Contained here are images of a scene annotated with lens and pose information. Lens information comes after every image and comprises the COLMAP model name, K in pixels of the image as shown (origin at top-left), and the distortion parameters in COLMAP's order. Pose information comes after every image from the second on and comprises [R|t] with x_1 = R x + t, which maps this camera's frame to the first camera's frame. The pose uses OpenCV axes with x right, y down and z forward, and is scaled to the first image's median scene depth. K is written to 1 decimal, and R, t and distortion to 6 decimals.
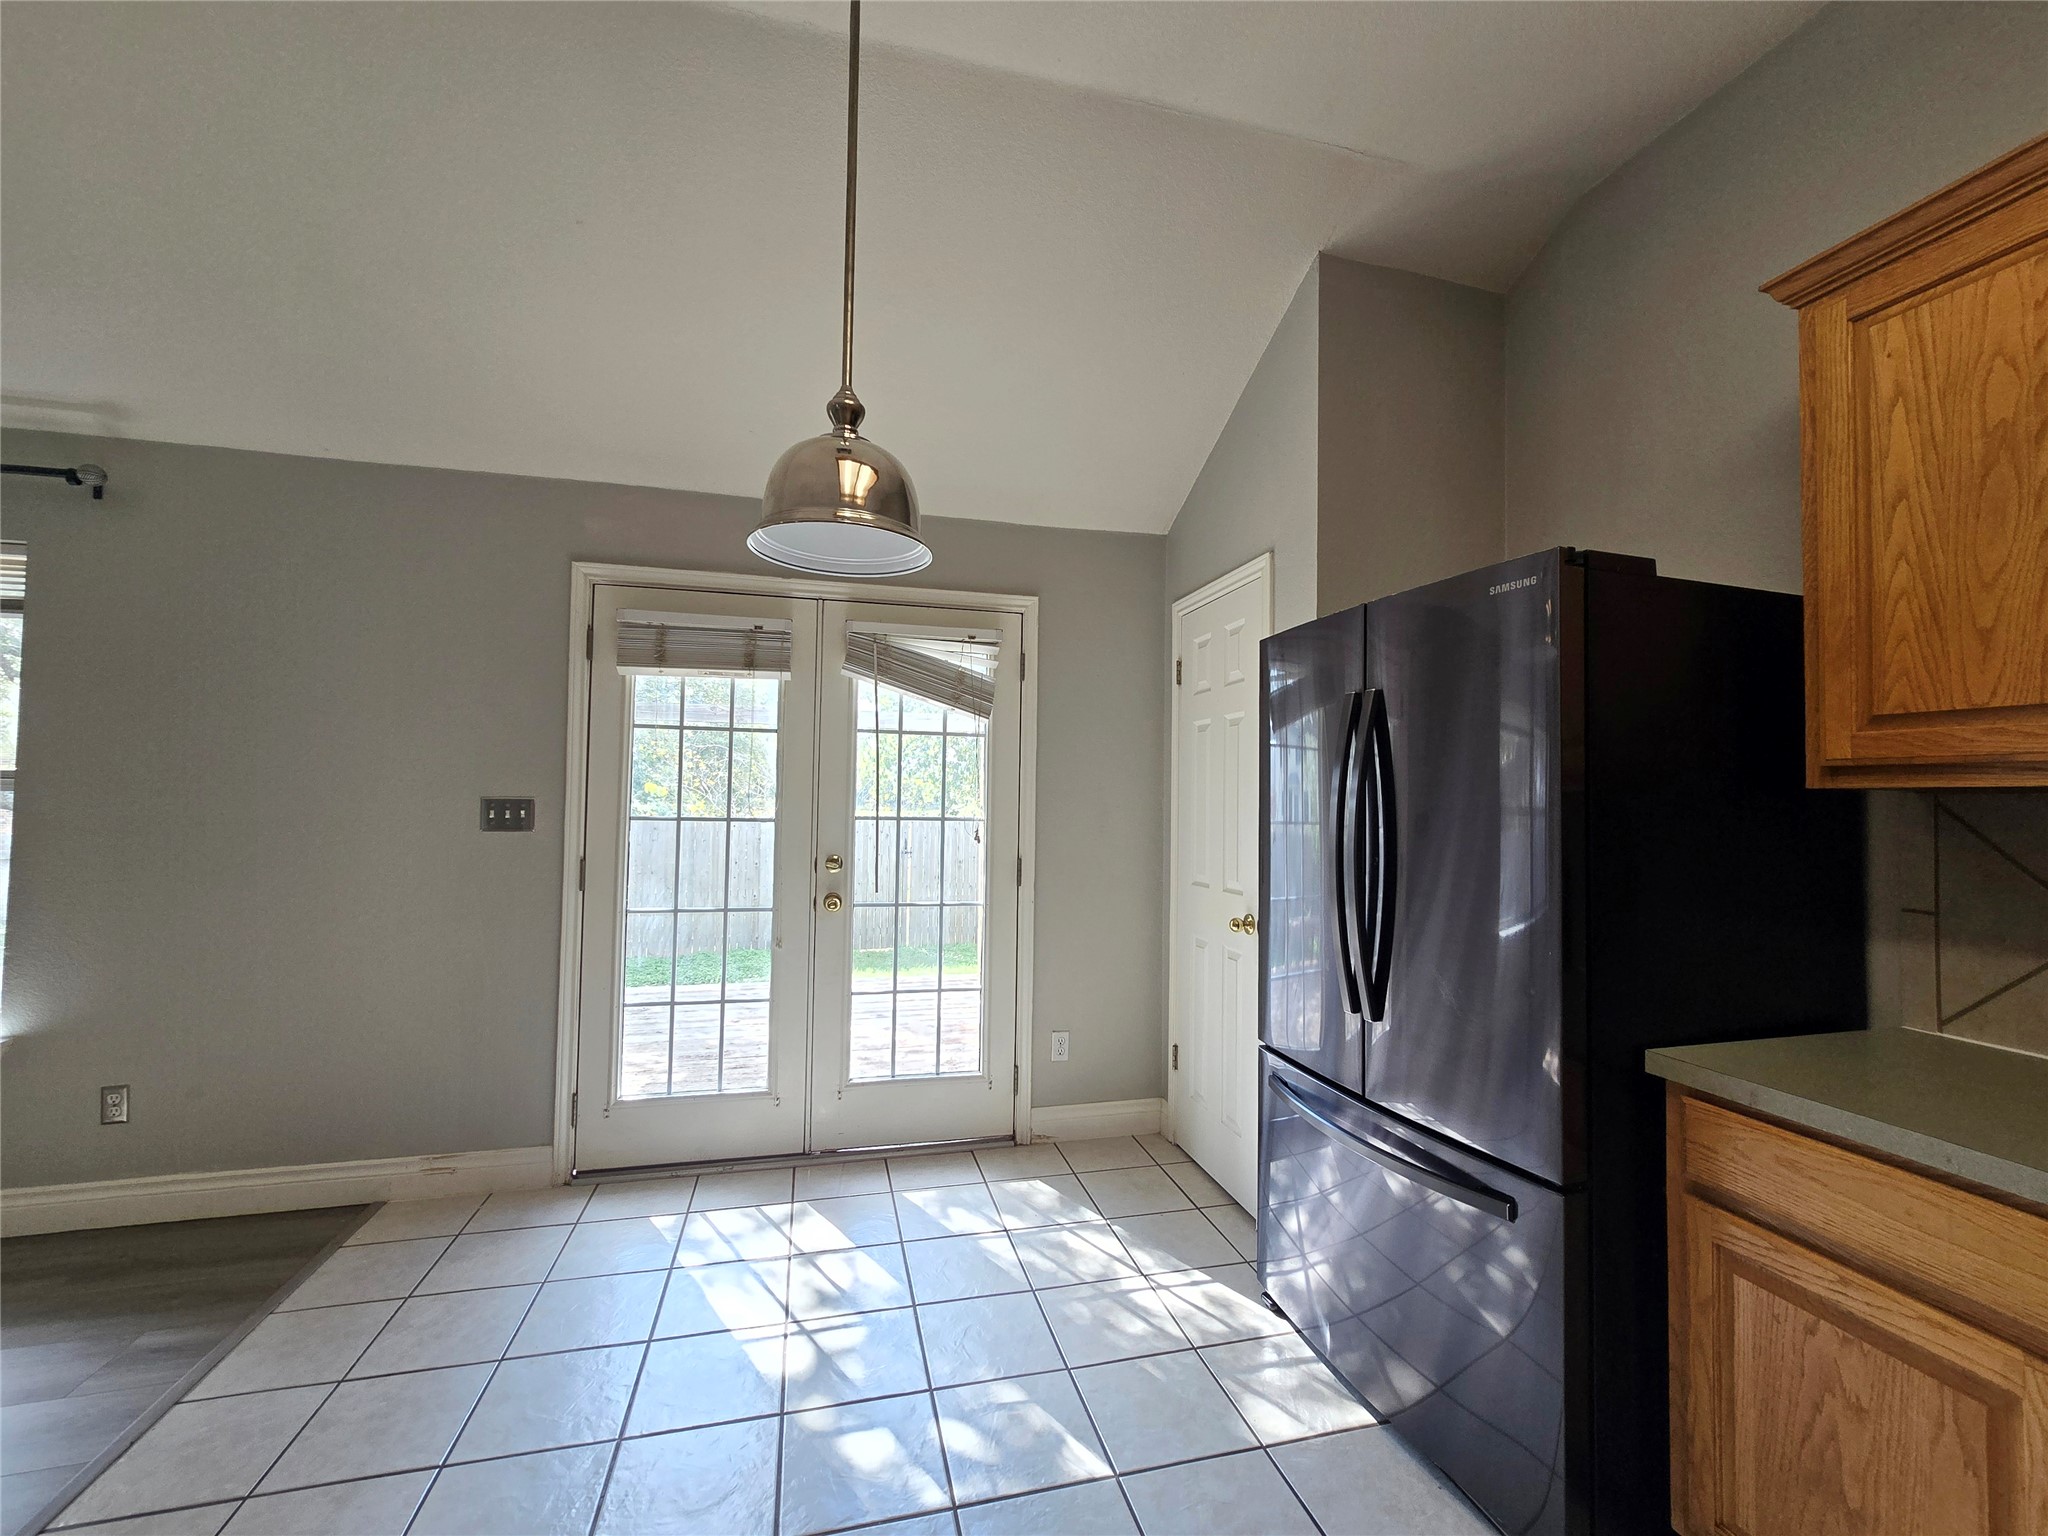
lens RADIAL K [[833.9, 0, 1026.7], [0, 833.9, 774.1], [0, 0, 1]] dist [-0.004915, 0.001348]
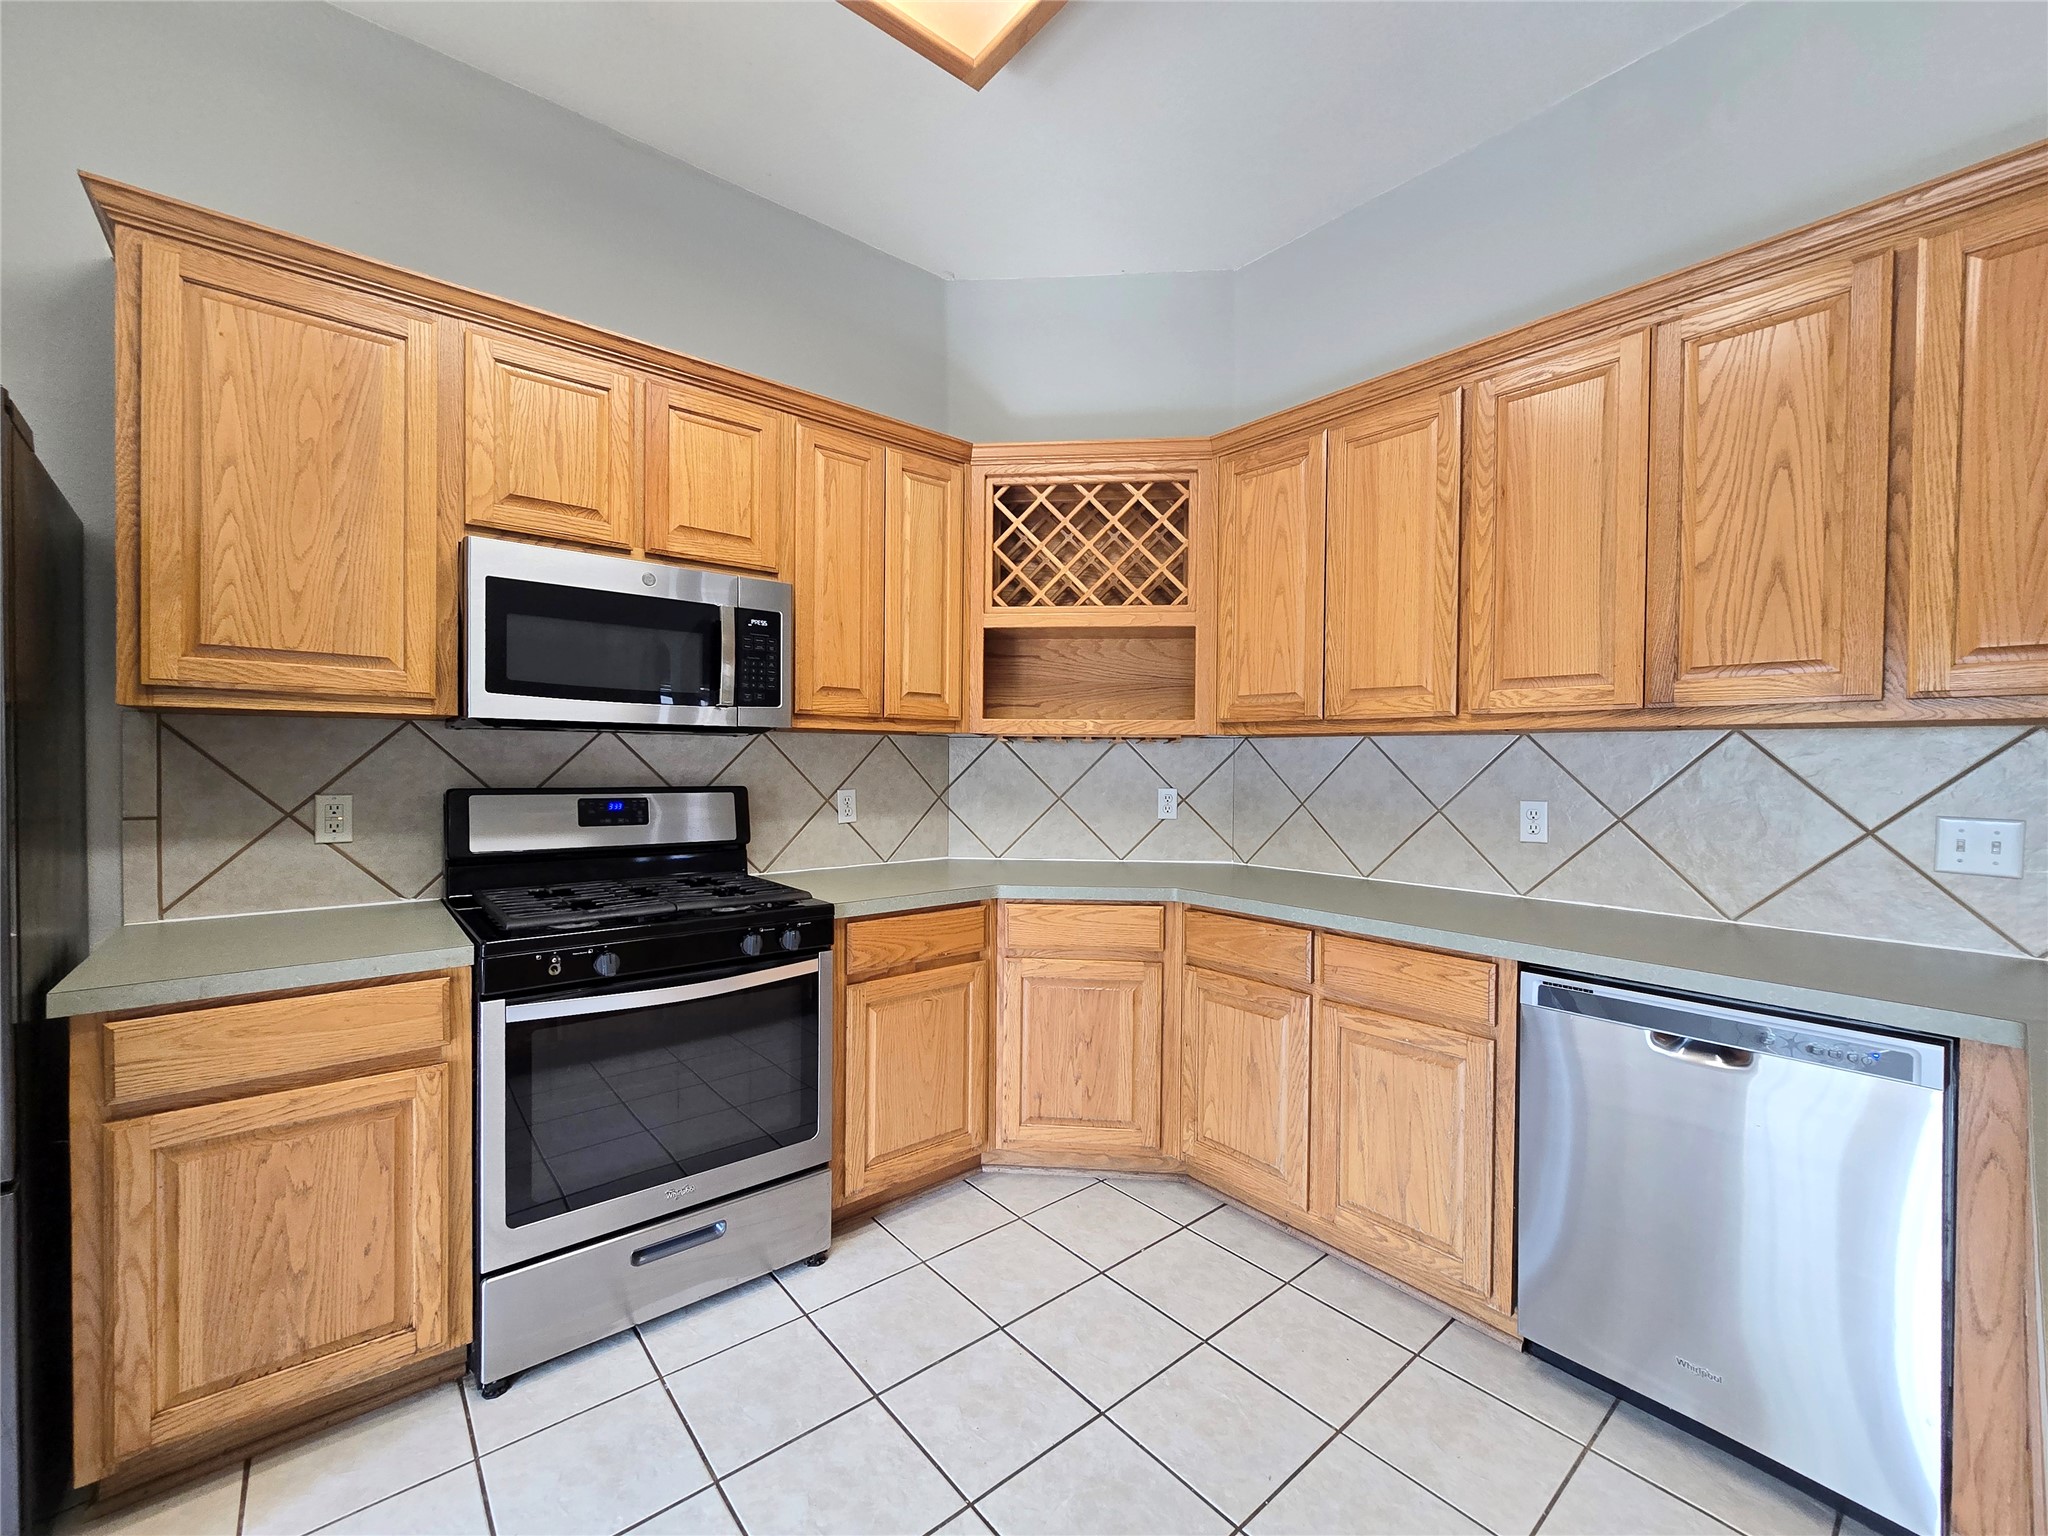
lens RADIAL K [[833.9, 0, 1019.1], [0, 833.9, 772.5], [0, 0, 1]] dist [-0.004915, 0.001348]
pose [[-0.420375, -0.033902, 0.906717, -0.447695], [-0.044134, 0.998883, 0.016887, 0.033756], [-0.906276, -0.032919, -0.421402, 0.412093]]
